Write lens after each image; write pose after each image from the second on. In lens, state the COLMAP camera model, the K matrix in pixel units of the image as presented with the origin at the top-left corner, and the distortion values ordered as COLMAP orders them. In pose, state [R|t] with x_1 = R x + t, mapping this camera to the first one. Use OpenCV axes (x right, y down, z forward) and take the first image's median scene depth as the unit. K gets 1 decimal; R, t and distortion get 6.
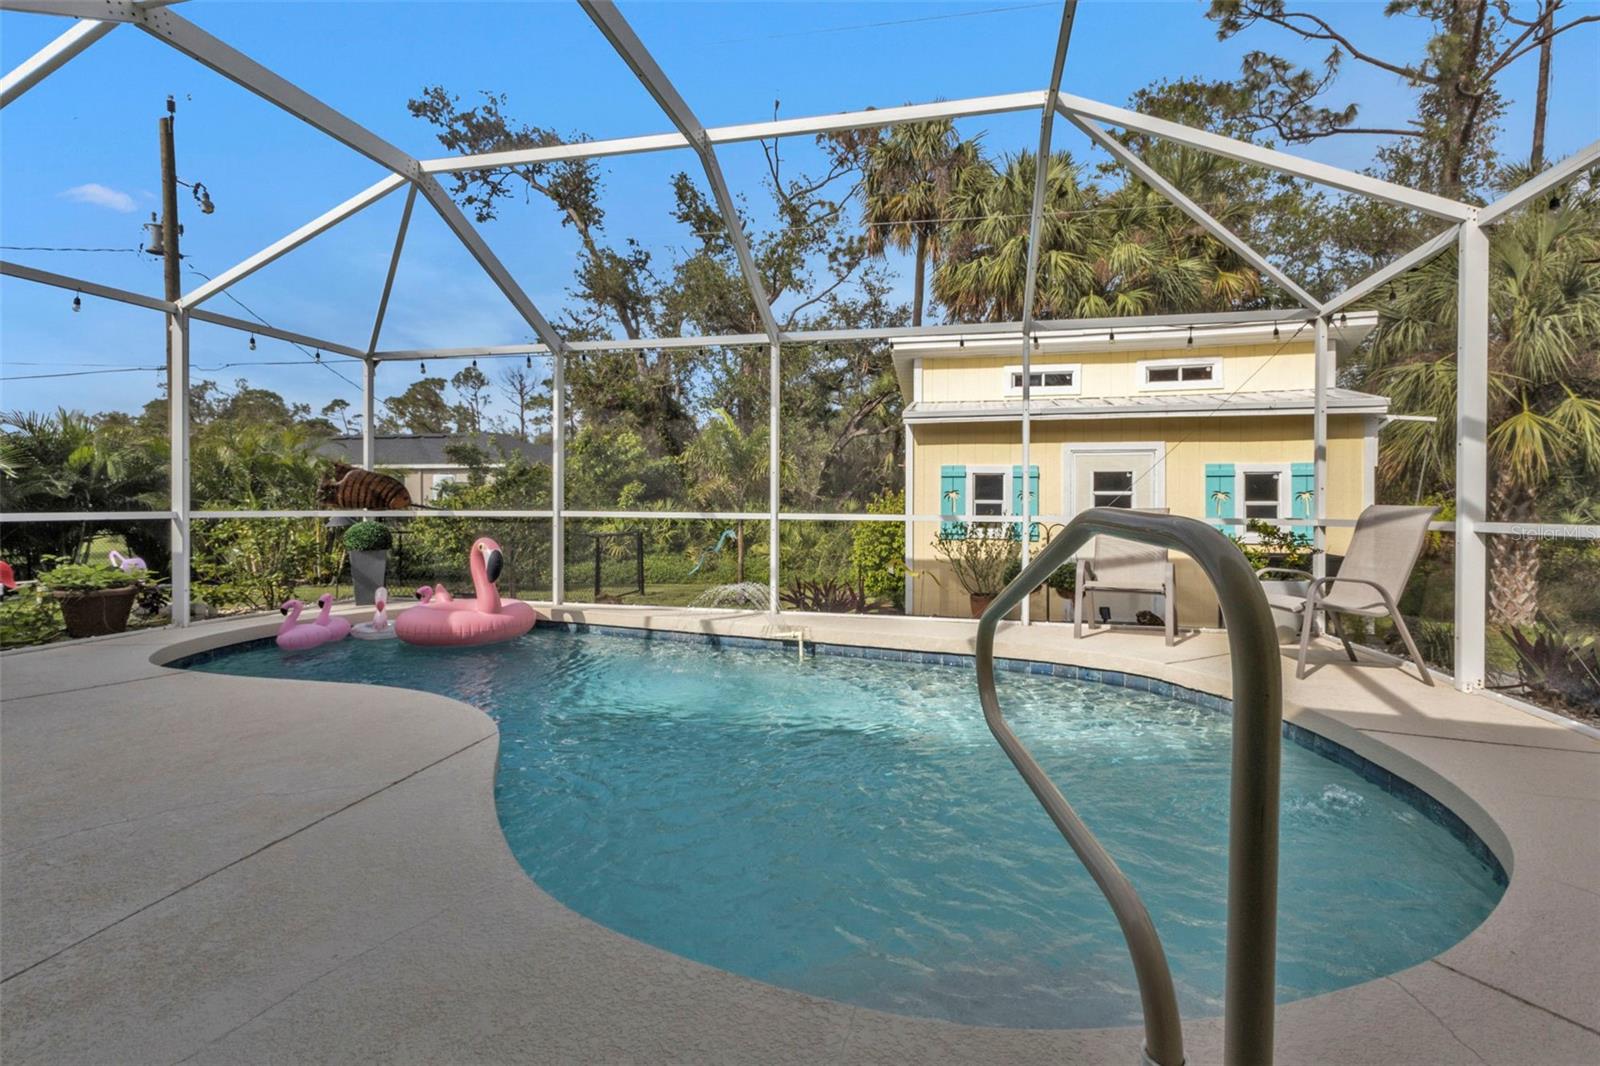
lens RADIAL K [[693.0, 0, 830.2], [0, 693.0, 507.7], [0, 0, 1]] dist [0.007649, -0.001407]
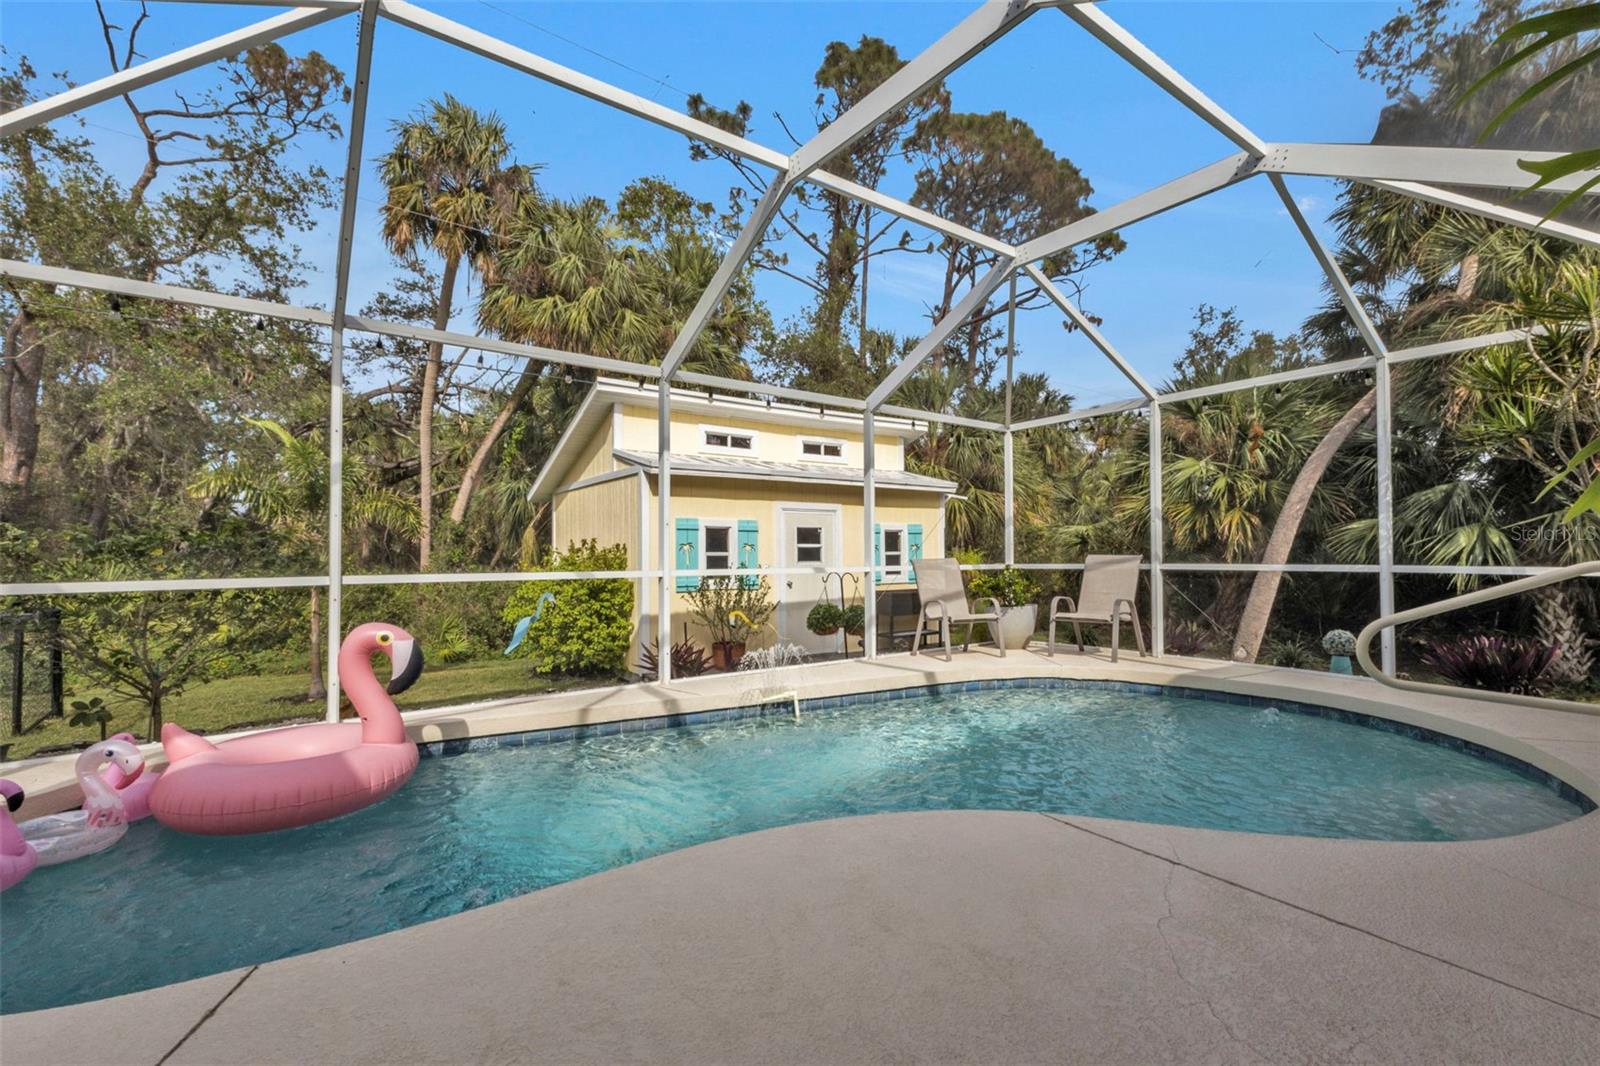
lens RADIAL K [[693.0, 0, 806.9], [0, 693.0, 540.8], [0, 0, 1]] dist [0.007649, -0.001407]
pose [[0.671360, 0.004150, 0.741119, -0.433082], [0.012147, 0.999788, -0.016603, -0.009181], [-0.741031, 0.020149, 0.671168, 0.188756]]
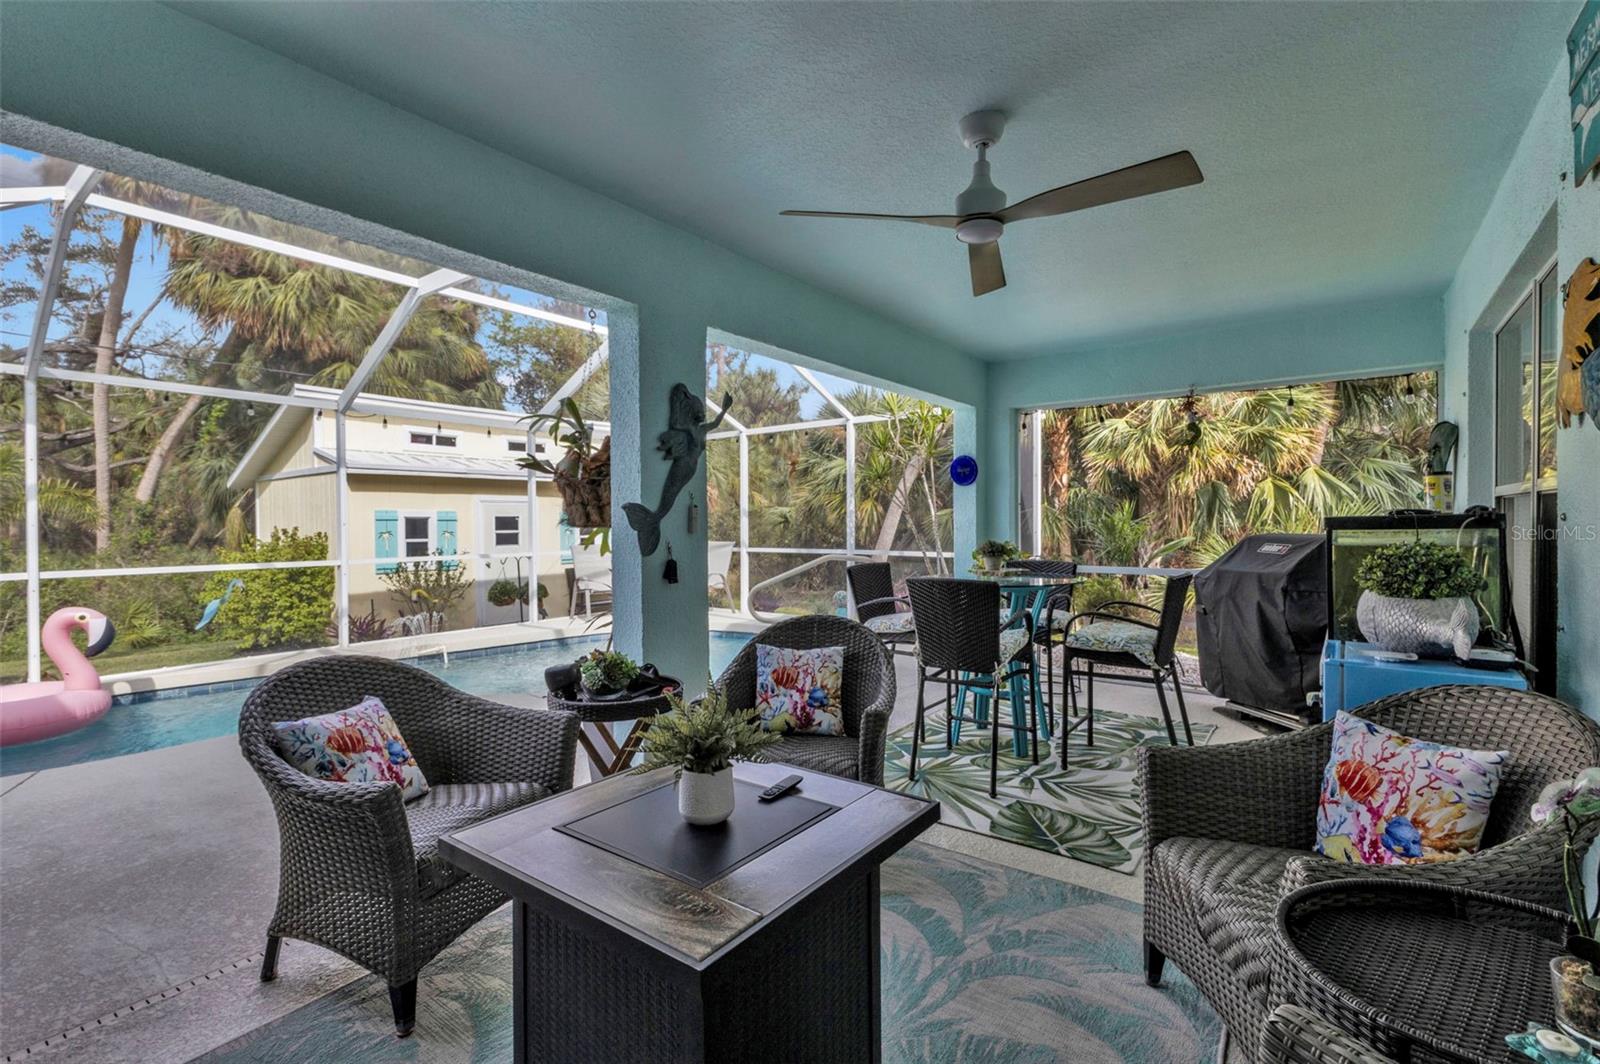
lens RADIAL K [[693.0, 0, 785.6], [0, 693.0, 532.9], [0, 0, 1]] dist [0.007649, -0.001407]
pose [[0.443272, -0.022090, 0.896115, -0.549954], [0.013254, 0.999749, 0.018089, -0.033414], [-0.896289, 0.003859, 0.443454, -0.116975]]
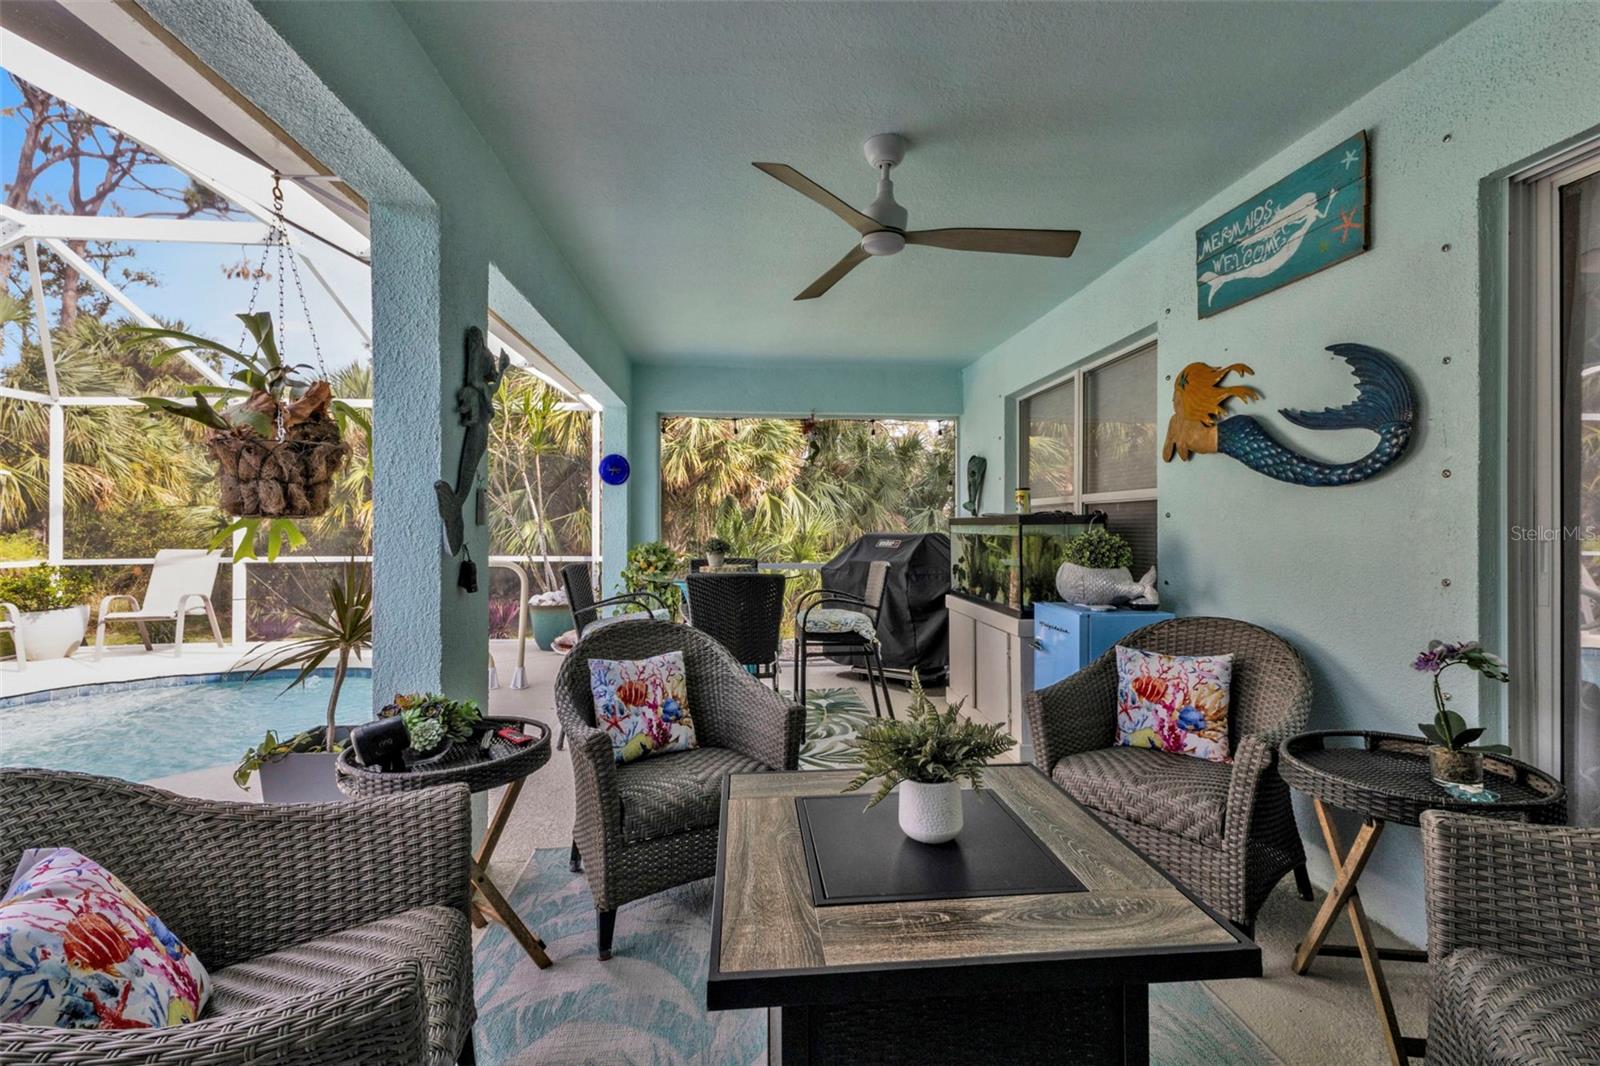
lens RADIAL K [[693.0, 0, 770.7], [0, 693.0, 533.0], [0, 0, 1]] dist [0.007649, -0.001407]
pose [[-0.260472, -0.011799, 0.965409, -0.542740], [0.003057, 0.999910, 0.013045, -0.028046], [-0.965477, 0.006349, -0.260413, 0.038326]]
